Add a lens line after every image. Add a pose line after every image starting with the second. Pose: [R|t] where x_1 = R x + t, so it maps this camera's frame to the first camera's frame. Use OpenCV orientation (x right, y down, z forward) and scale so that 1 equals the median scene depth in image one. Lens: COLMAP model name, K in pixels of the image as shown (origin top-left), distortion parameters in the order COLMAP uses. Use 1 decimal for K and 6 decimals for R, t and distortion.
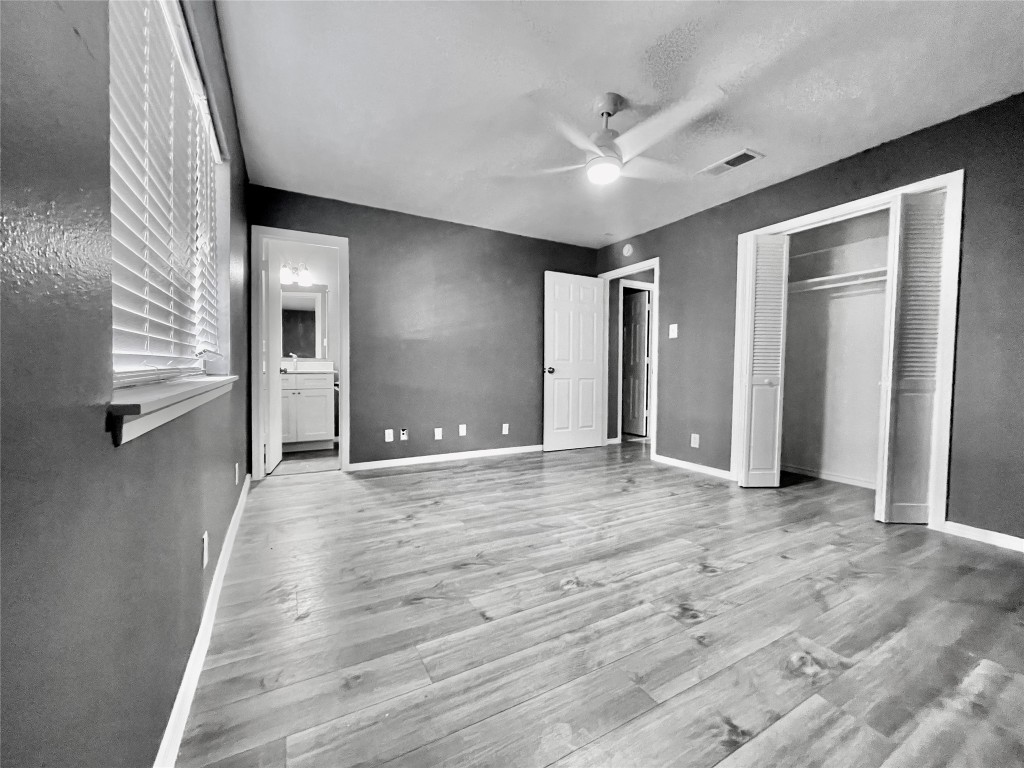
lens RADIAL K [[416.7, 0, 516.6], [0, 416.7, 384.4], [0, 0, 1]] dist [-0.000225, -0.000736]
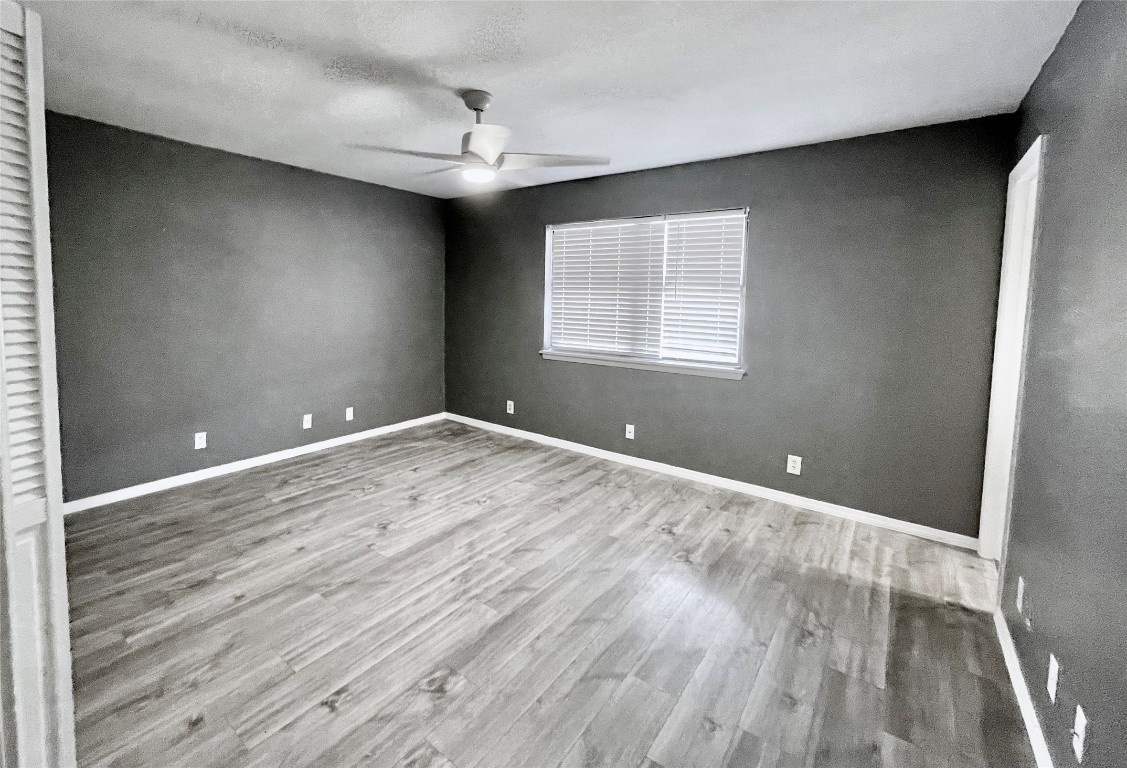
lens RADIAL K [[482.1, 0, 528.6], [0, 482.1, 328.1], [0, 0, 1]] dist [-0.003867, -0.000149]
pose [[-0.921662, -0.002944, -0.387982, 0.482990], [-0.042864, 0.994623, 0.094279, -0.241711], [0.385618, 0.103524, -0.916832, 1.904533]]
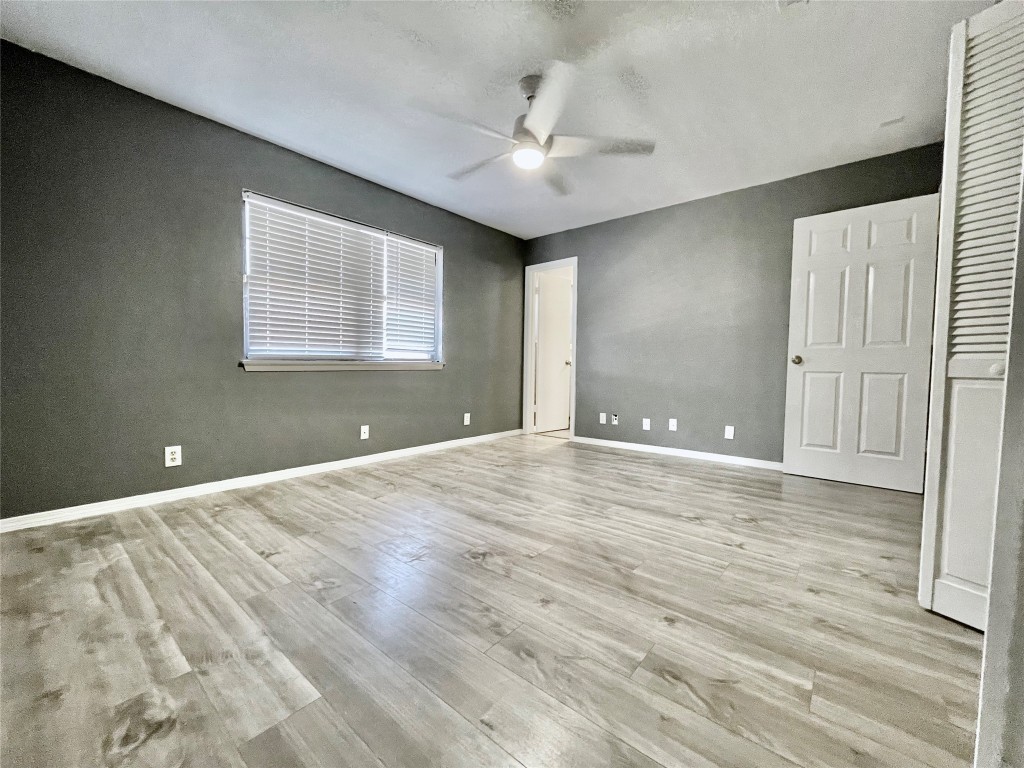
lens RADIAL K [[416.7, 0, 510.2], [0, 416.7, 382.9], [0, 0, 1]] dist [-0.000225, -0.000736]
pose [[0.349911, 0.031515, -0.936253, 1.061034], [-0.040036, 0.999024, 0.018666, 0.022107], [0.935927, 0.030952, 0.350831, 0.560688]]
